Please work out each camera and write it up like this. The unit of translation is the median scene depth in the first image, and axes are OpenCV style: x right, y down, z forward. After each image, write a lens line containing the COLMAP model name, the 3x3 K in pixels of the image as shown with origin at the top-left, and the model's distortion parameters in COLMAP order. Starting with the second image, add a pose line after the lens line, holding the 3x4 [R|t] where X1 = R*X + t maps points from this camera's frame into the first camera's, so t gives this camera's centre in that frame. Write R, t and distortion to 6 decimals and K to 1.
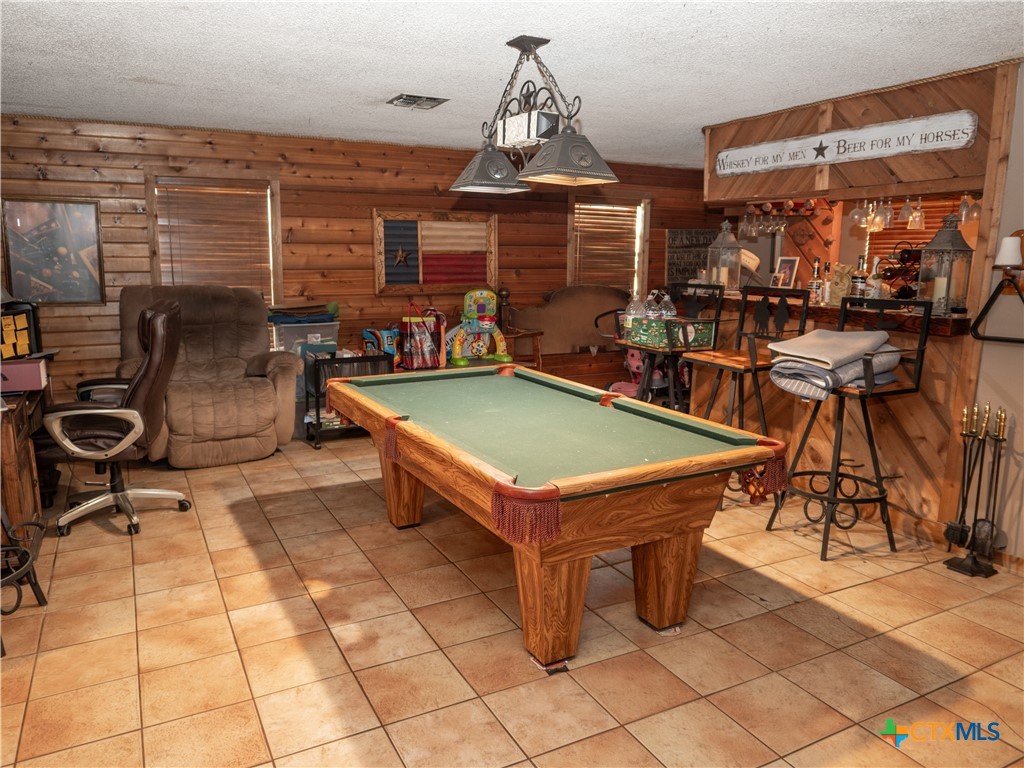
lens RADIAL K [[740.8, 0, 507.7], [0, 740.8, 384.0], [0, 0, 1]] dist [-0.019550, 0.002715]
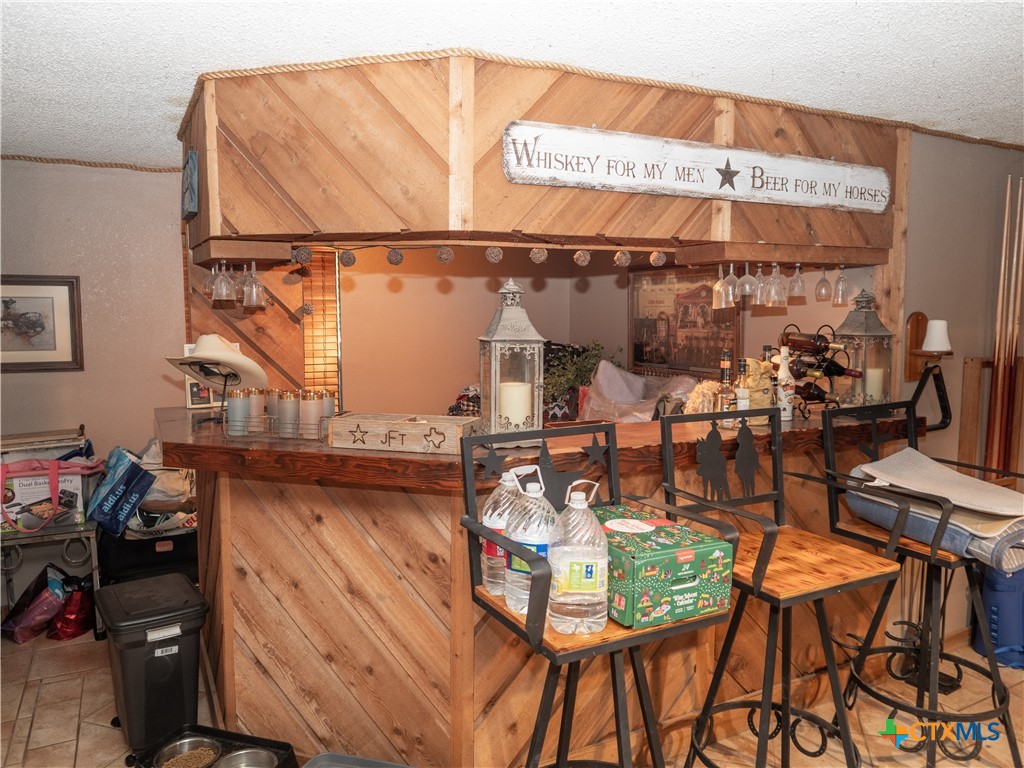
lens RADIAL K [[740.8, 0, 513.6], [0, 740.8, 380.8], [0, 0, 1]] dist [-0.019550, 0.002715]
pose [[-0.009968, -0.113235, 0.993518, -0.188073], [0.172560, 0.978467, 0.113251, -0.254554], [-0.984949, 0.172570, 0.009786, 1.206065]]
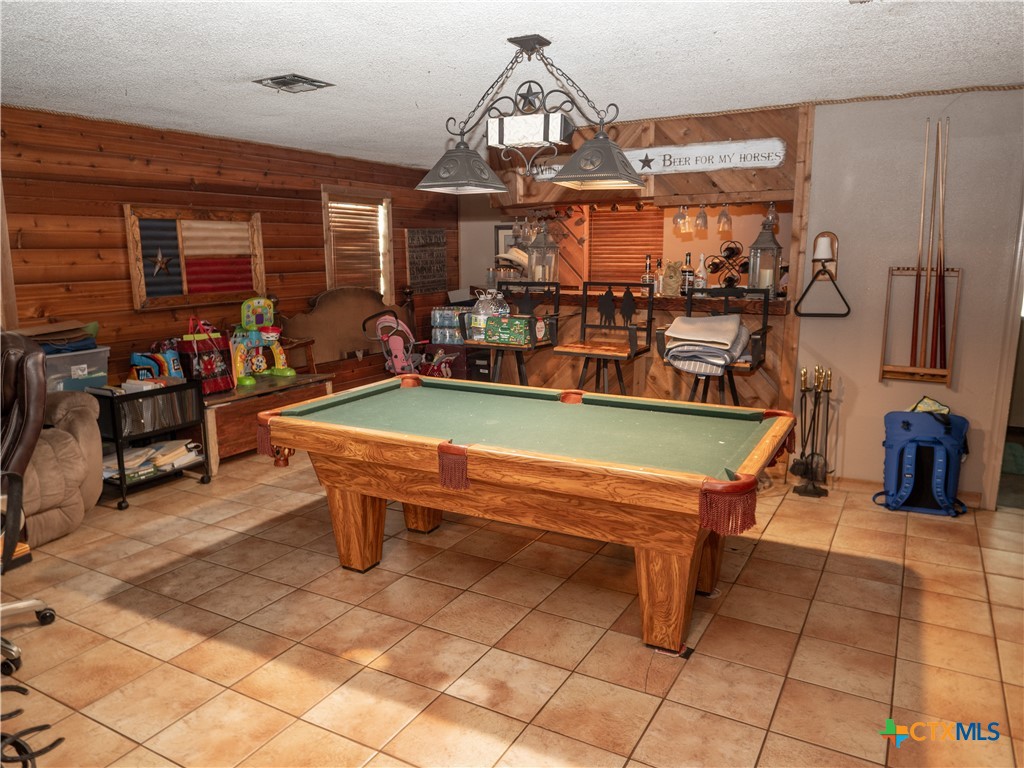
lens RADIAL K [[740.8, 0, 508.7], [0, 740.8, 385.1], [0, 0, 1]] dist [-0.019550, 0.002715]
pose [[0.838291, -0.111504, 0.533699, -0.417431], [0.108505, 0.993403, 0.037118, -0.036859], [-0.534317, 0.026793, 0.844860, 0.148015]]
